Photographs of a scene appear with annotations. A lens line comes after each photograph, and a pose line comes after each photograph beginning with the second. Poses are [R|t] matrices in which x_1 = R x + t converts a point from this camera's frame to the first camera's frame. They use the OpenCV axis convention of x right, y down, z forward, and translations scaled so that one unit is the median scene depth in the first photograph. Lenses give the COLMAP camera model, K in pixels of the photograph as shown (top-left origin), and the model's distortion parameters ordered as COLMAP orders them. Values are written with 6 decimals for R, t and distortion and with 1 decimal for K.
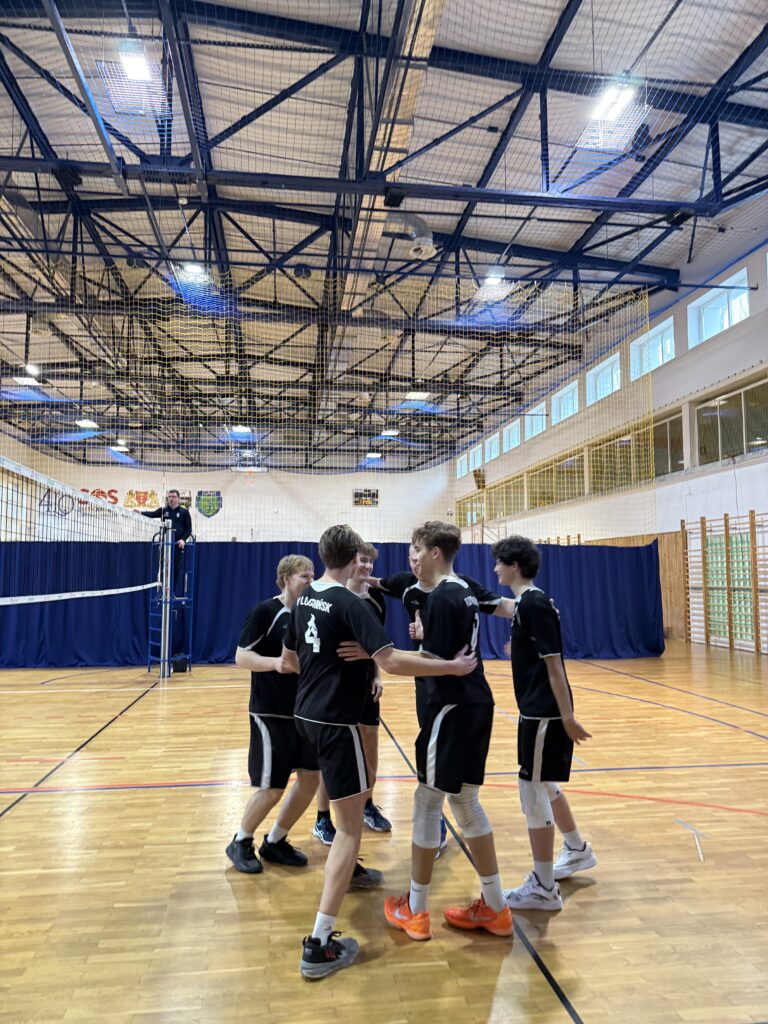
lens RADIAL K [[724.2, 0, 385.1], [0, 724.2, 512.7], [0, 0, 1]] dist [0.057812, -0.070771]
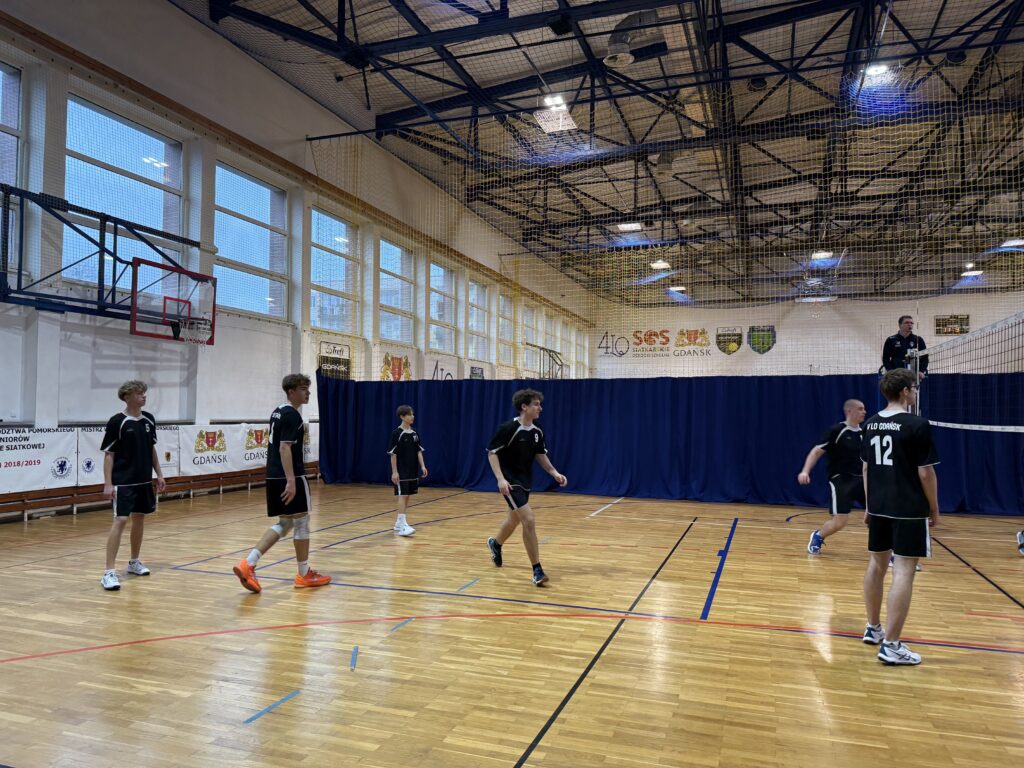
lens RADIAL K [[724.2, 0, 514.3], [0, 724.2, 409.3], [0, 0, 1]] dist [0.057812, -0.070771]
pose [[0.894970, 0.003224, -0.446115, -0.789989], [0.032790, 0.996794, 0.072985, -0.009599], [0.444920, -0.079947, 0.891995, -0.056316]]
